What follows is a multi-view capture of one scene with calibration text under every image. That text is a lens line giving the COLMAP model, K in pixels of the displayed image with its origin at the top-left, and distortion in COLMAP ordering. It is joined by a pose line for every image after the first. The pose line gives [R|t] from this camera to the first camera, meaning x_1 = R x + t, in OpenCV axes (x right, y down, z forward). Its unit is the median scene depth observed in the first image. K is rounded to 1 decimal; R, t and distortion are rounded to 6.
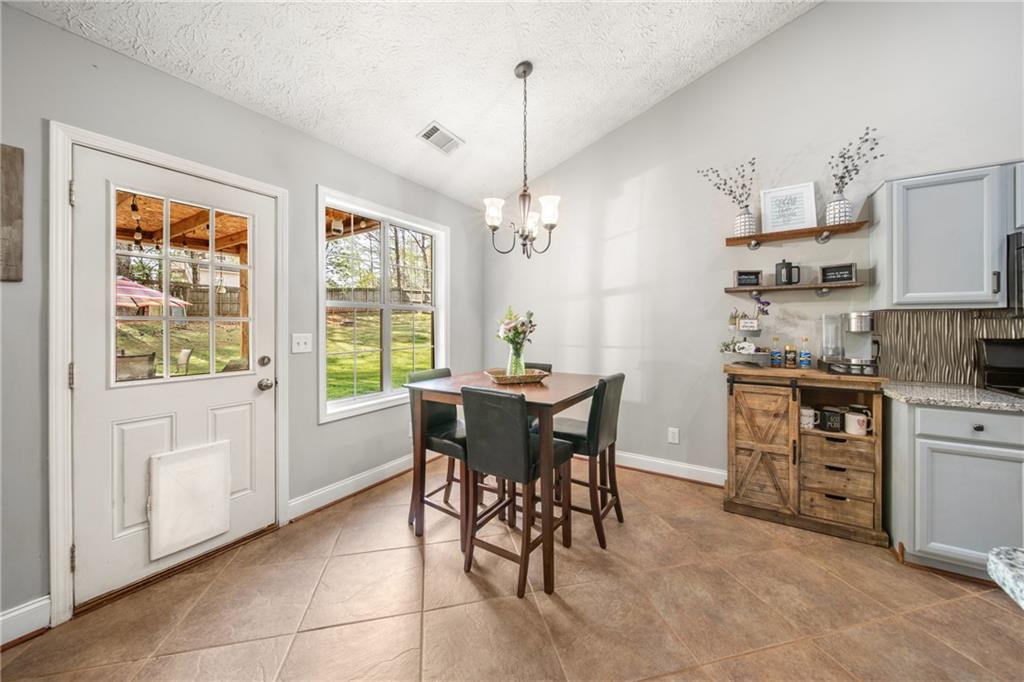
lens RADIAL K [[364.1, 0, 508.5], [0, 364.1, 325.2], [0, 0, 1]] dist [-0.000218, -0.000167]
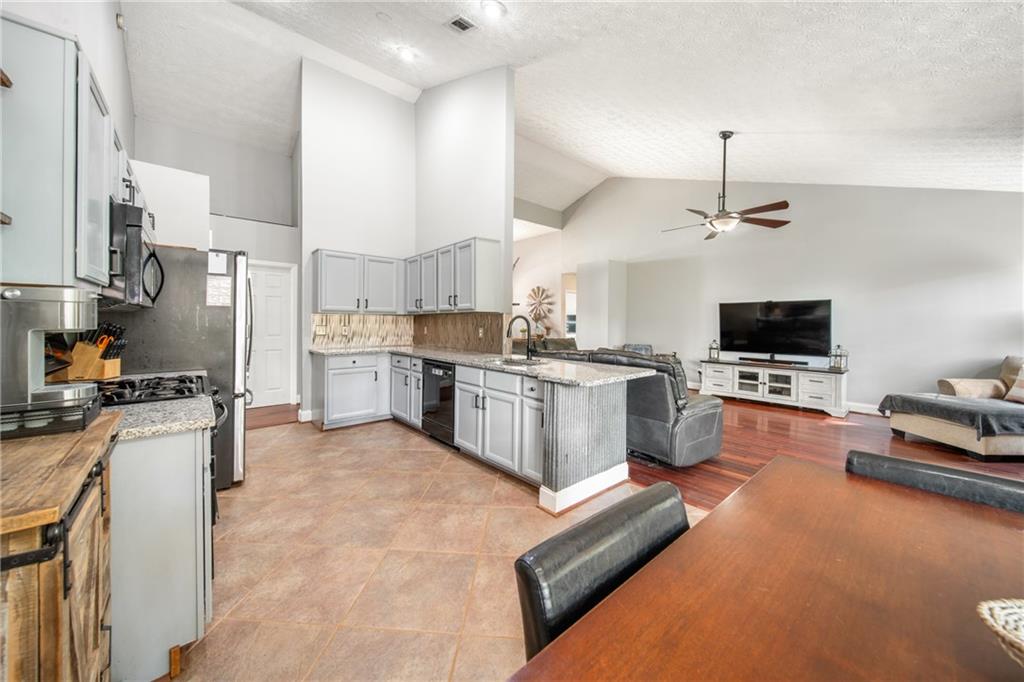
lens RADIAL K [[364.1, 0, 508.5], [0, 364.1, 325.2], [0, 0, 1]] dist [-0.000218, -0.000167]
pose [[-0.958667, -0.009208, 0.284380, 0.268744], [-0.006713, 0.999930, 0.009748, 0.002710], [-0.284450, 0.007436, -0.958662, 1.231815]]
